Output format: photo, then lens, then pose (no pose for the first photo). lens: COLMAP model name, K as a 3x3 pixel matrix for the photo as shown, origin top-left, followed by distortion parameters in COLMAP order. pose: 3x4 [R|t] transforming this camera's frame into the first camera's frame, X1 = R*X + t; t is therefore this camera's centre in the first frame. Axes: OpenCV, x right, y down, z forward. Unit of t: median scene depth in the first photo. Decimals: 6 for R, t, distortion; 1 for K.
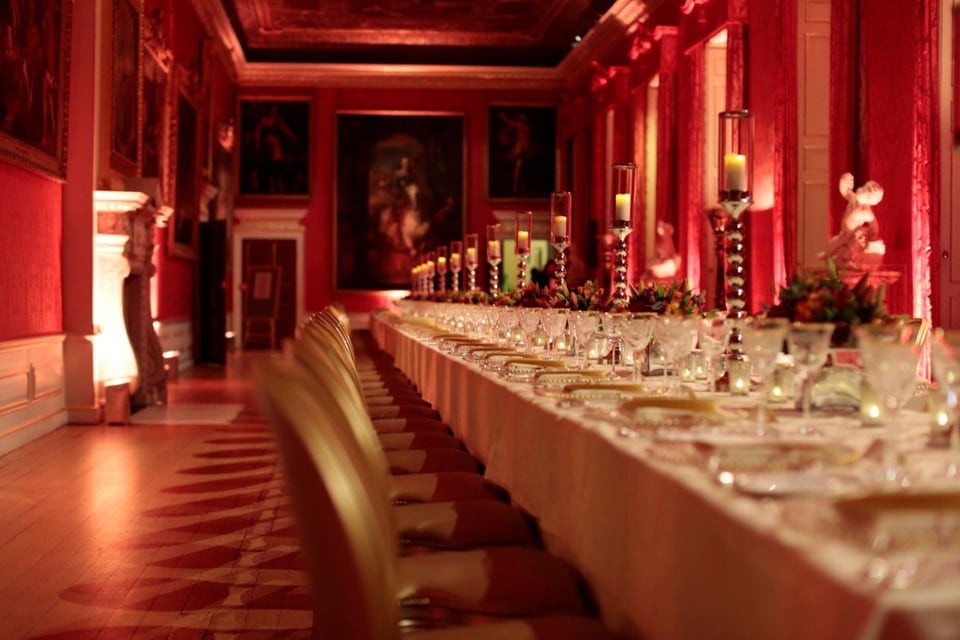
lens RADIAL K [[1437.5, 0, 480.3], [0, 1437.5, 320.4], [0, 0, 1]] dist [-0.177187, 0.616399]
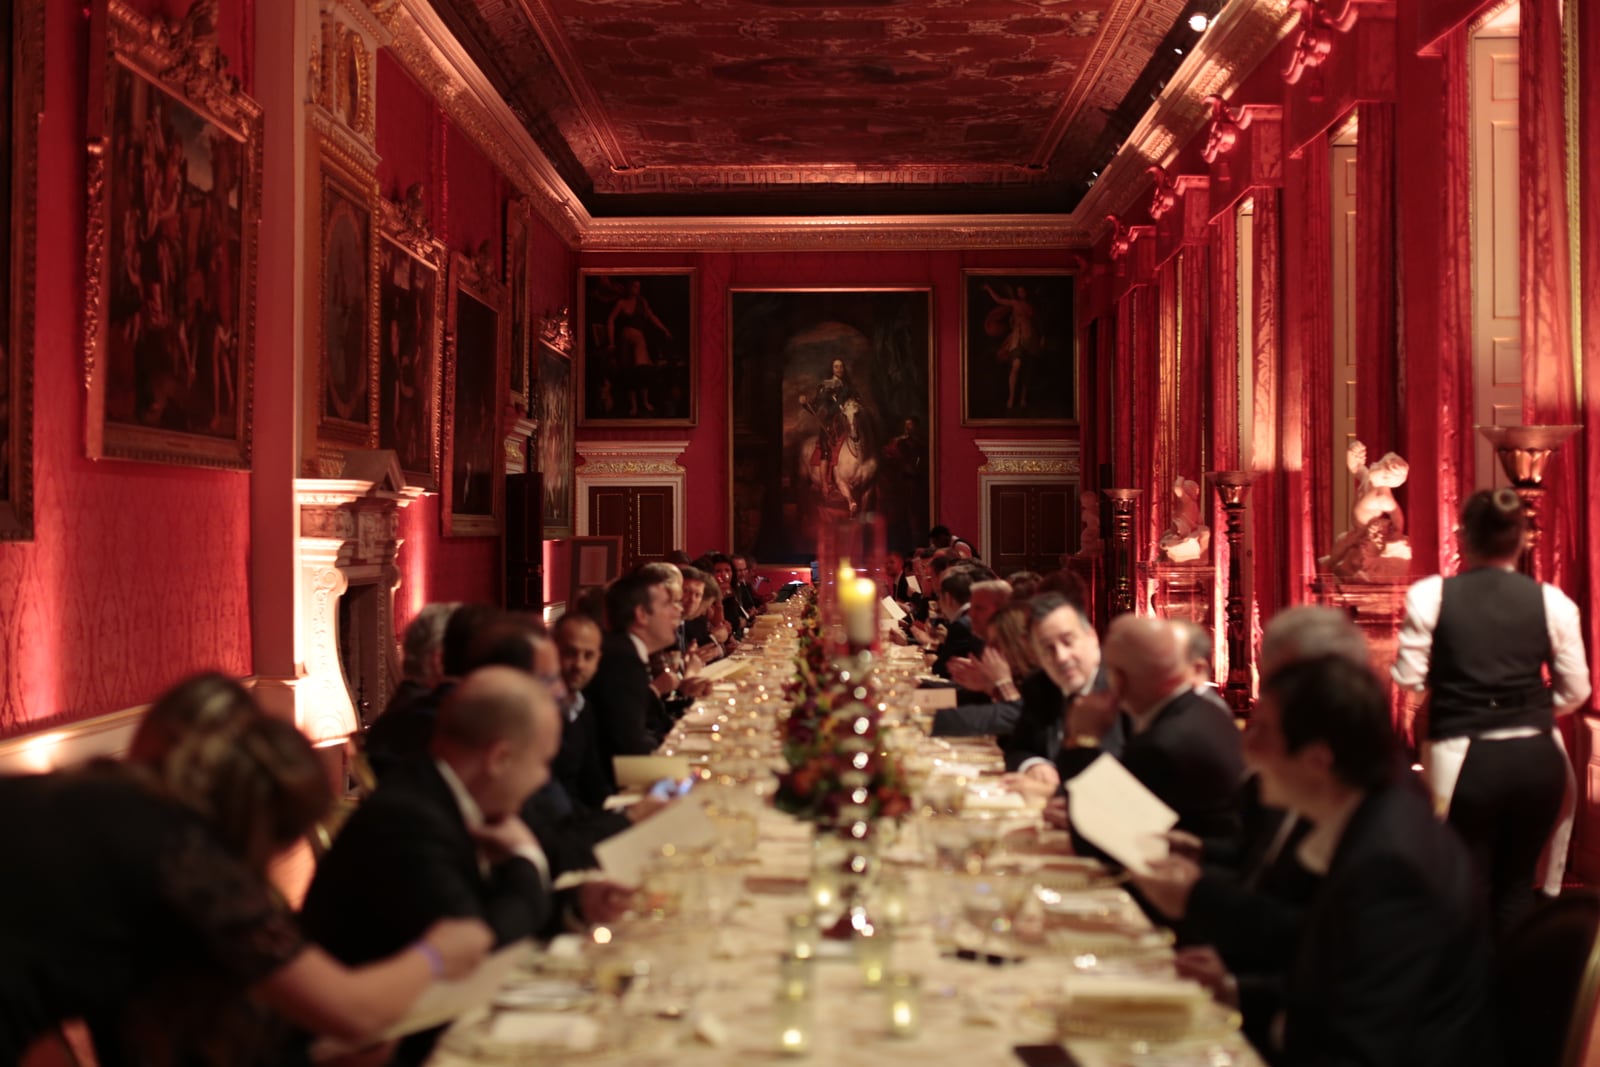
lens RADIAL K [[2395.8, 0, 800.5], [0, 2395.8, 534.1], [0, 0, 1]] dist [-0.177187, 0.616399]
pose [[0.993806, -0.008925, -0.110772, 0.080871], [0.007244, 0.999853, -0.015566, -0.029375], [0.110894, 0.014667, 0.993724, -0.116550]]
